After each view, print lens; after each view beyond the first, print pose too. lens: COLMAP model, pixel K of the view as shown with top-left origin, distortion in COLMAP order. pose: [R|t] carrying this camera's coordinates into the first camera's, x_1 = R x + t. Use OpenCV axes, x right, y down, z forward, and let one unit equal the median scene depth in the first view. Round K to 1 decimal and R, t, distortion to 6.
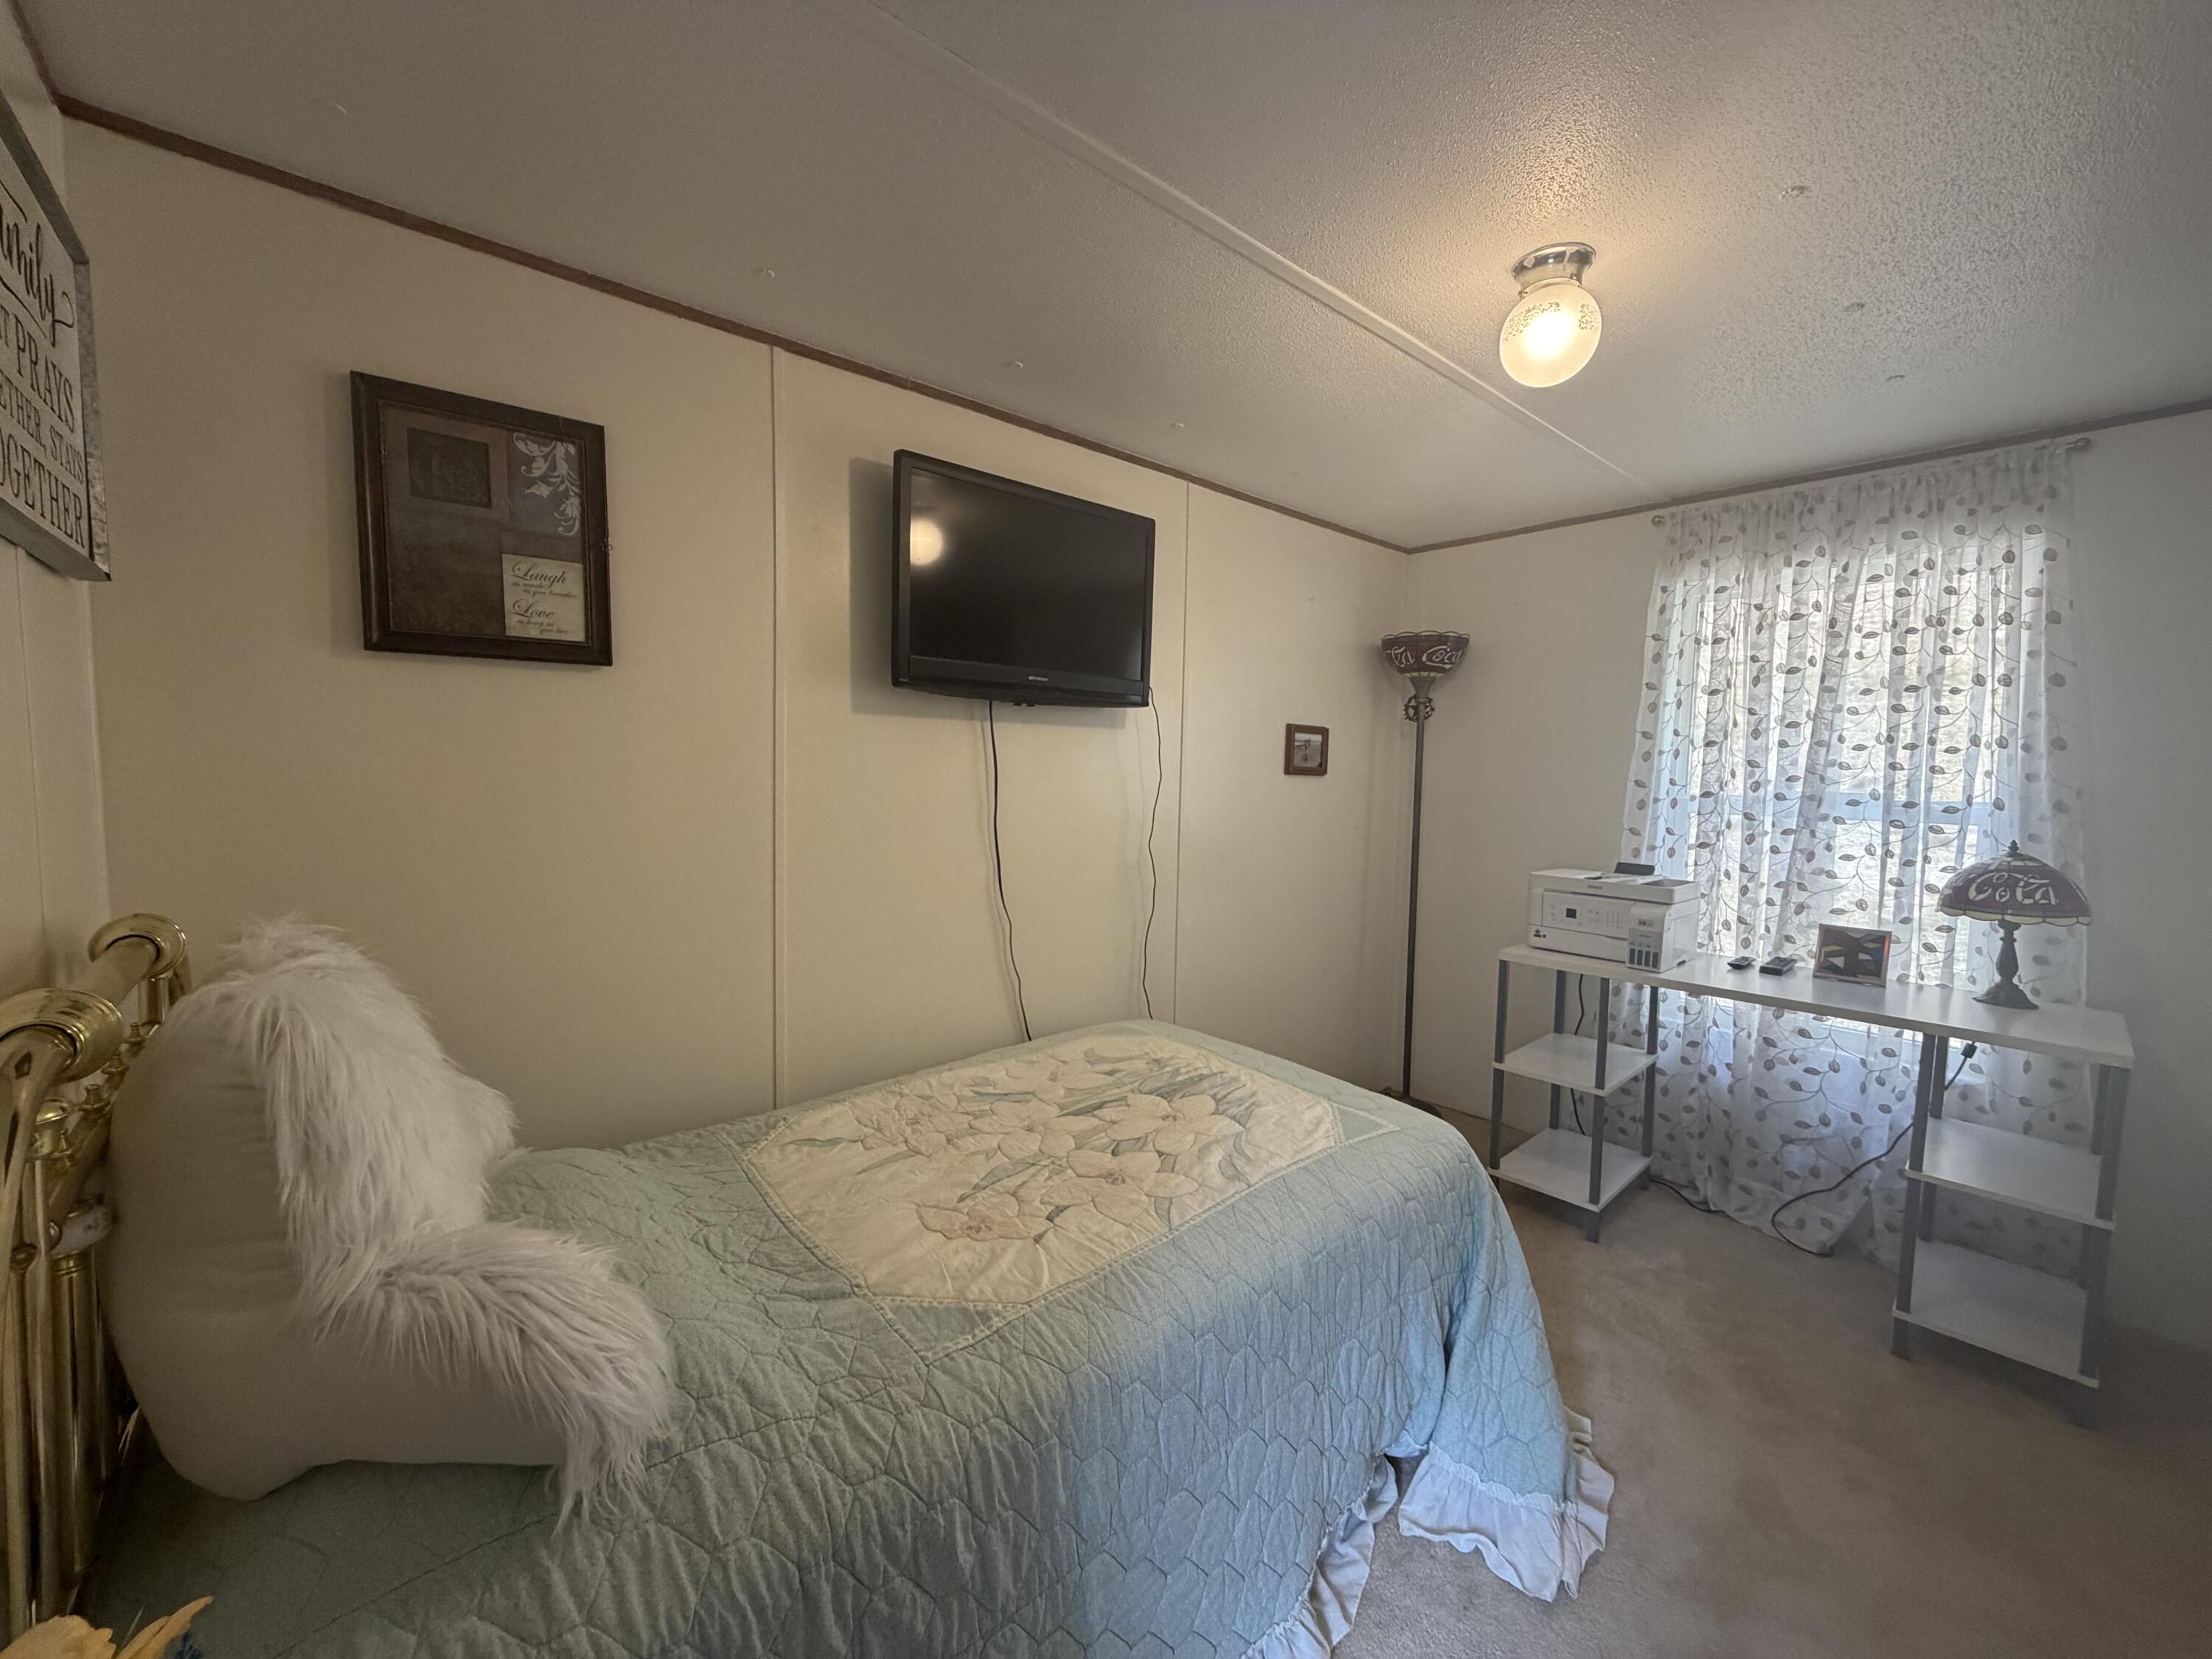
lens RADIAL K [[877.4, 0, 1101.2], [0, 877.4, 823.9], [0, 0, 1]] dist [-0.000354, -0.000388]
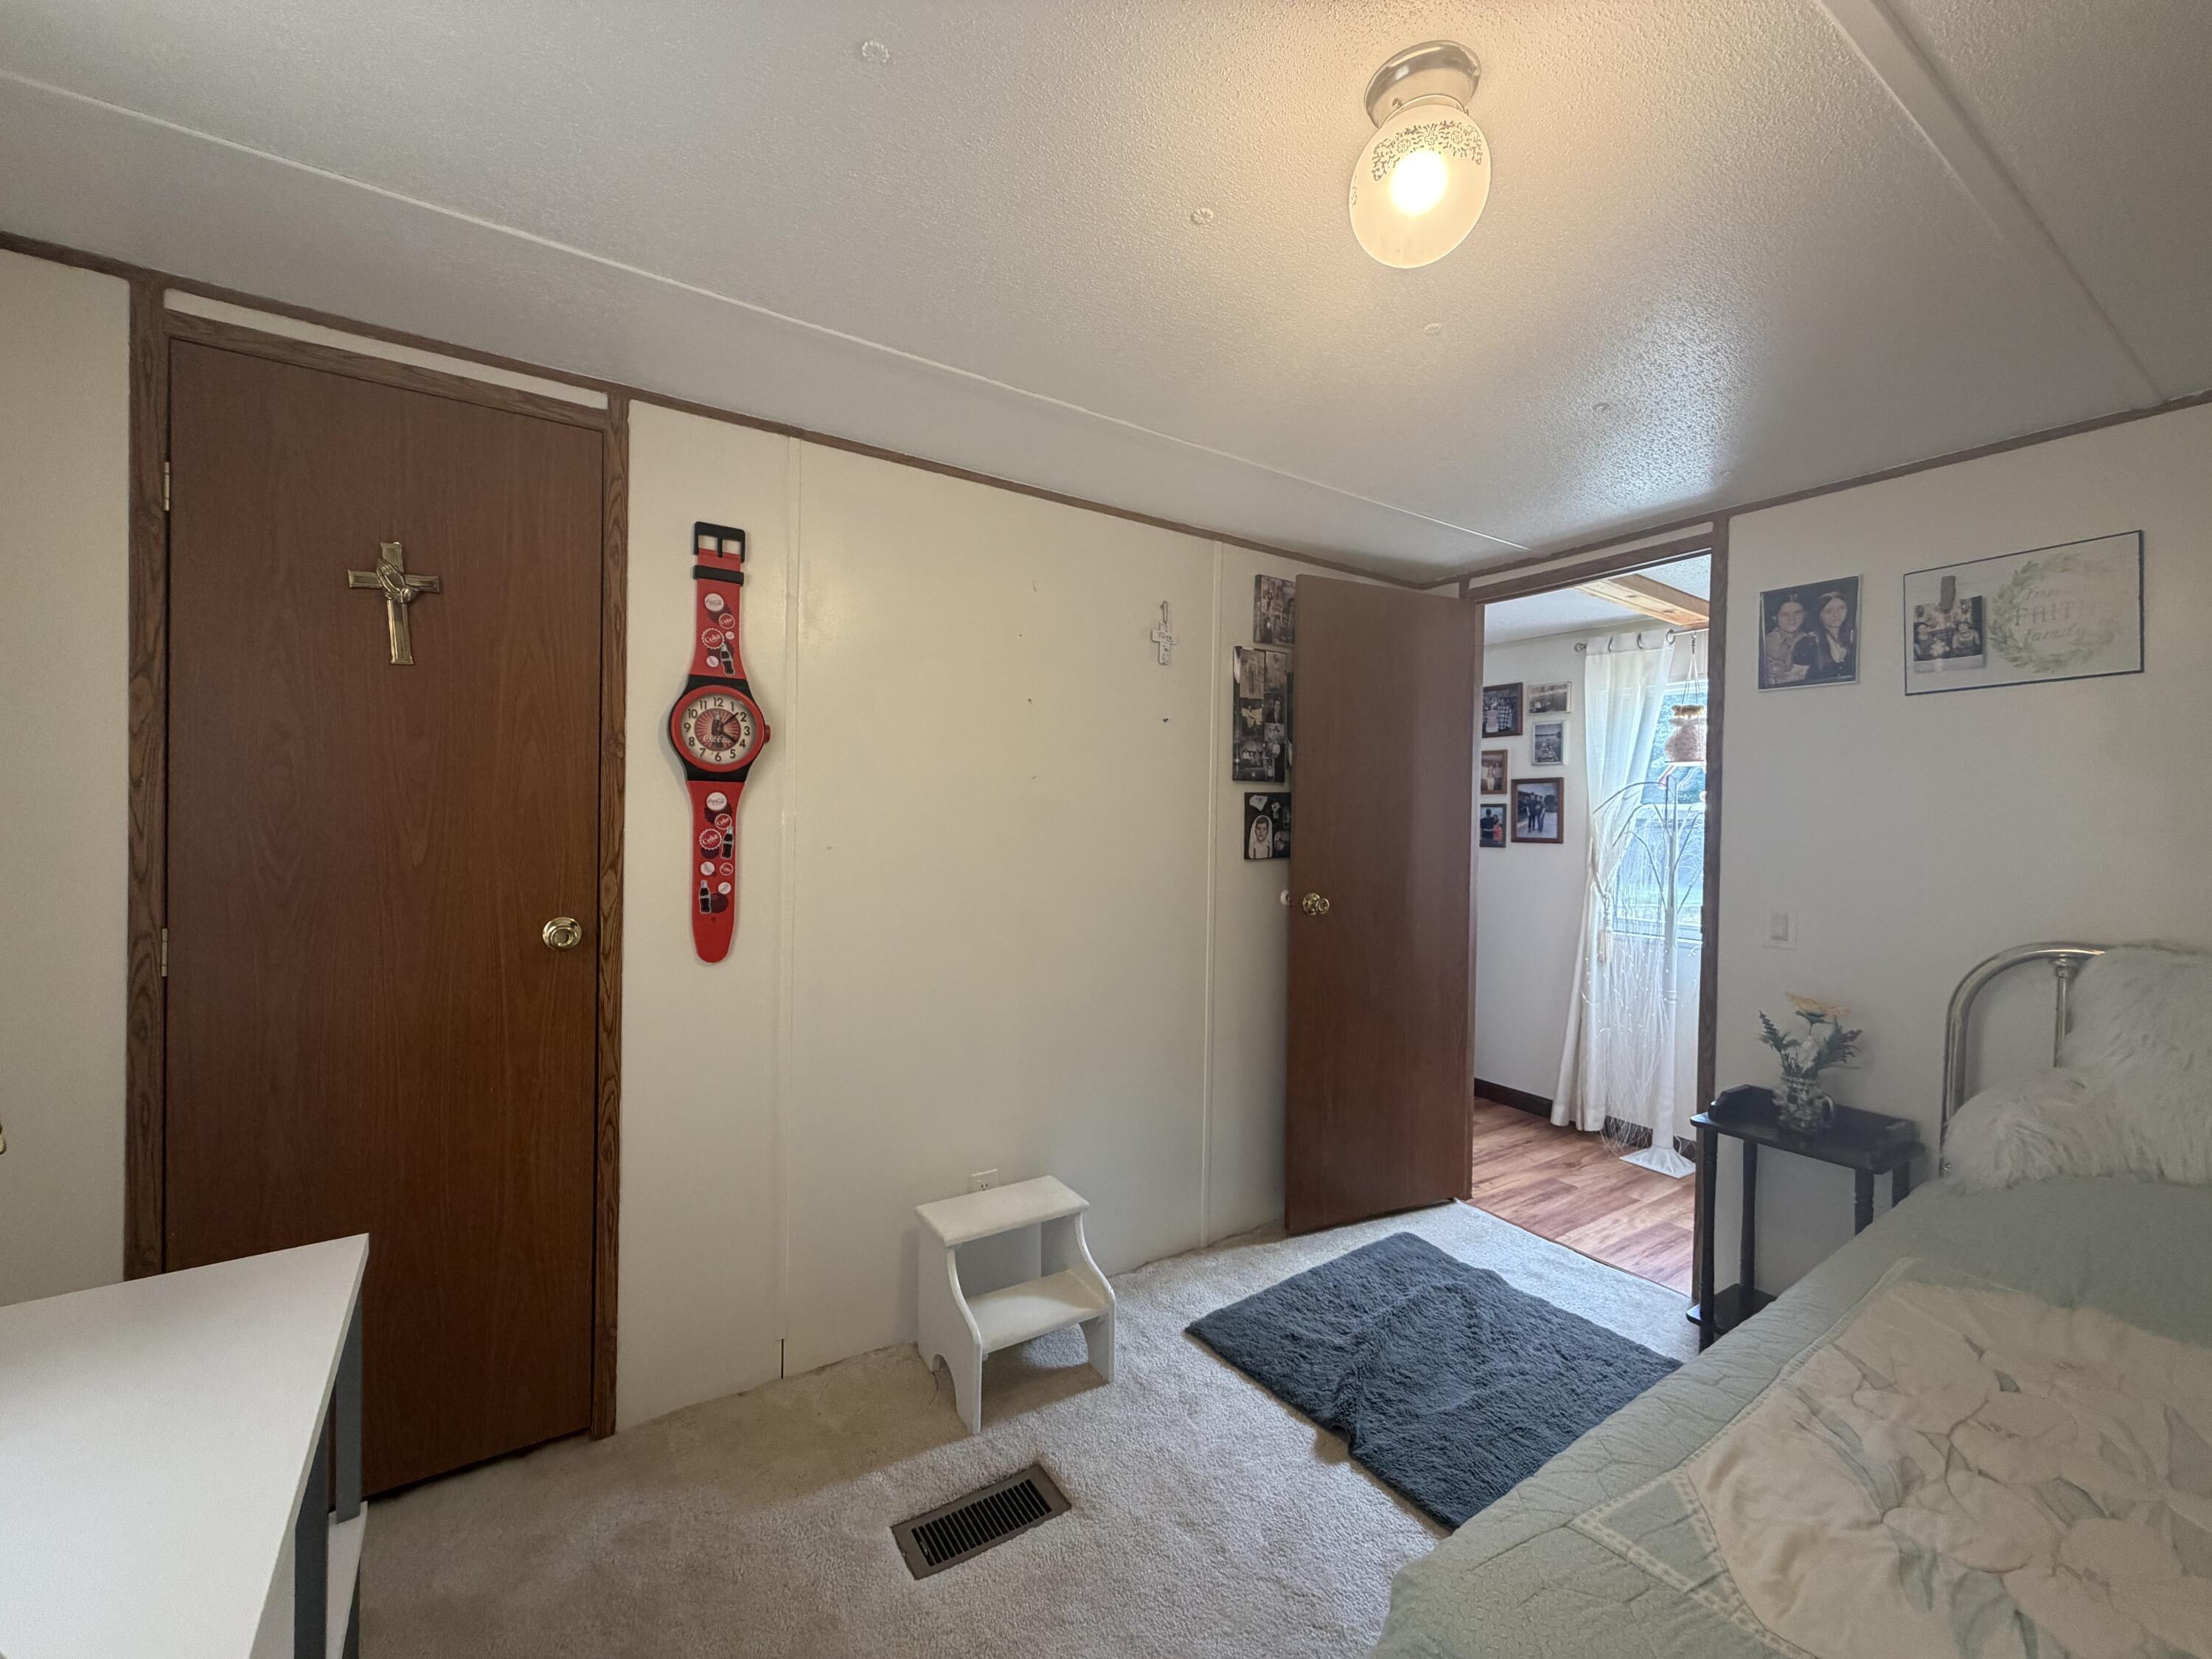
lens RADIAL K [[880.5, 0, 1099.4], [0, 880.5, 826.0], [0, 0, 1]] dist [-0.000871, 0.000647]
pose [[-0.990142, -0.037838, 0.134859, 0.471986], [-0.027358, 0.996520, 0.078735, -0.080303], [-0.137369, 0.074270, -0.987732, 1.279806]]
